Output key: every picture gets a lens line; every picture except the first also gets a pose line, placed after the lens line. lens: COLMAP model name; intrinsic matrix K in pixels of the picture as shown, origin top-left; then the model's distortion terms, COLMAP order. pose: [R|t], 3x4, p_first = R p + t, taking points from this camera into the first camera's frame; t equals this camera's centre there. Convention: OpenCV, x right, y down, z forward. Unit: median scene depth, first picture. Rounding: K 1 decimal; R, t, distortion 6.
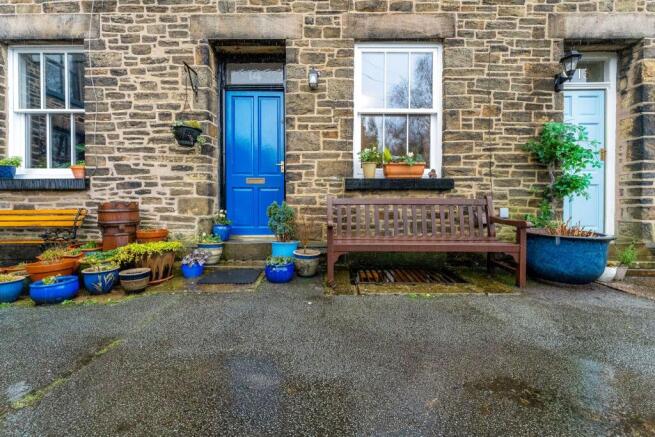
lens RADIAL K [[264.3, 0, 329.9], [0, 264.3, 201.9], [0, 0, 1]] dist [-0.001458, -0.000349]
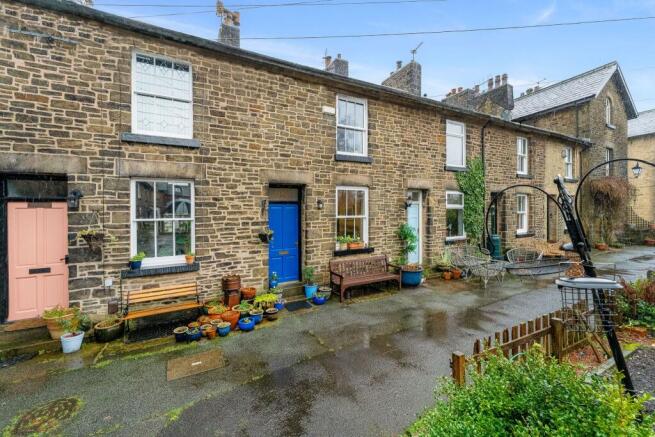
lens RADIAL K [[264.3, 0, 328.0], [0, 264.3, 214.8], [0, 0, 1]] dist [-0.001458, -0.000349]
pose [[0.873451, -0.013053, 0.486737, -1.005371], [0.010415, 0.999913, 0.008125, -0.394940], [-0.486801, -0.002027, 0.873511, -0.832344]]
